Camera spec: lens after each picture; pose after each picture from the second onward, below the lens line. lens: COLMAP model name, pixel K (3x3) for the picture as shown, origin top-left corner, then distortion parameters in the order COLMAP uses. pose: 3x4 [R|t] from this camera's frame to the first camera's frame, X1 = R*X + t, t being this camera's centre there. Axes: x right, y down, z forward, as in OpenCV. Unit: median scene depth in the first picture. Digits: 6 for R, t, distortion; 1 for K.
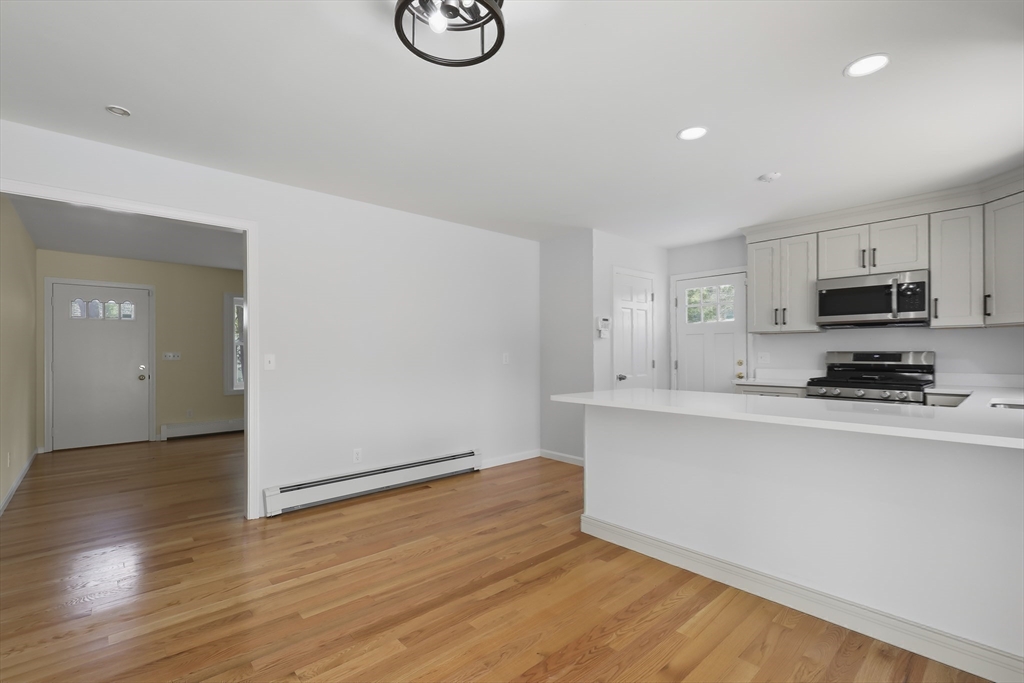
lens RADIAL K [[463.8, 0, 512.8], [0, 463.8, 353.5], [0, 0, 1]] dist [-0.003691, -0.000572]
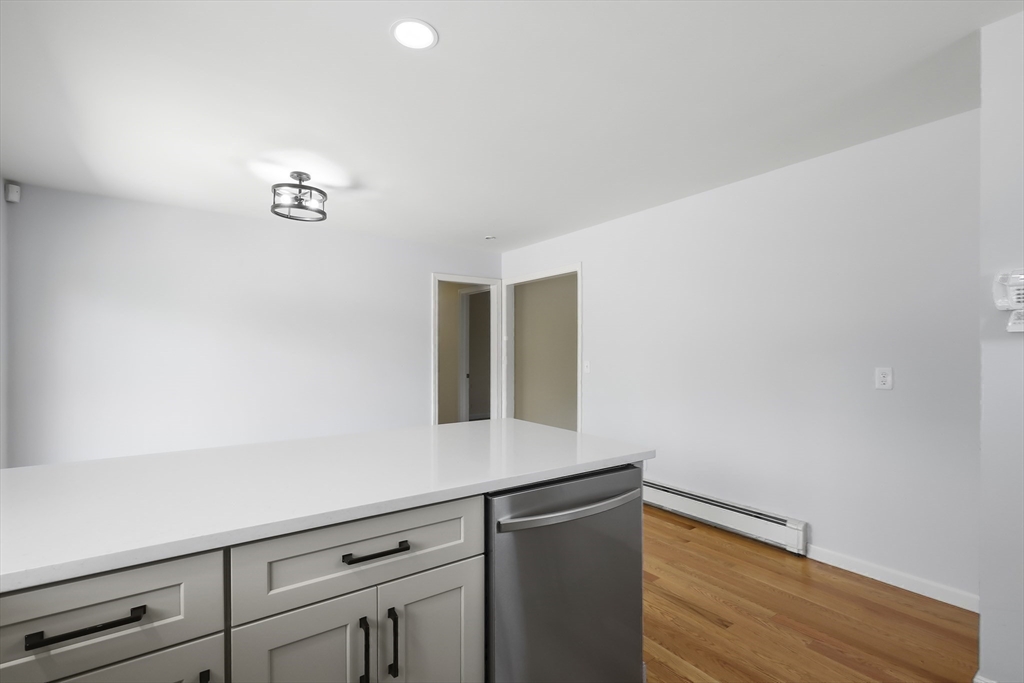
lens RADIAL K [[463.8, 0, 512.8], [0, 463.8, 353.5], [0, 0, 1]] dist [-0.003691, -0.000572]
pose [[-0.118627, 0.005988, -0.992921, 0.832048], [-0.003638, 0.999972, 0.006466, -0.027636], [0.992932, 0.004380, -0.118602, 0.991720]]
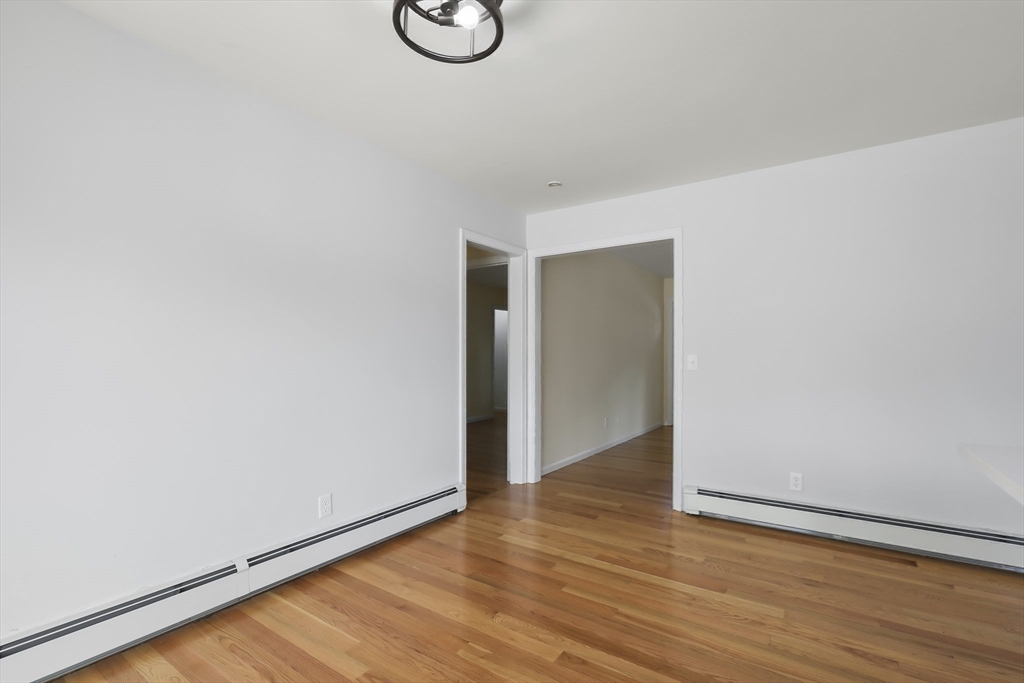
lens RADIAL K [[463.8, 0, 512.8], [0, 463.8, 353.5], [0, 0, 1]] dist [-0.003691, -0.000572]
pose [[0.233624, 0.001979, -0.972325, 0.387300], [-0.006438, 0.999979, 0.000488, 0.002251], [0.972306, 0.006145, 0.233632, 0.398818]]
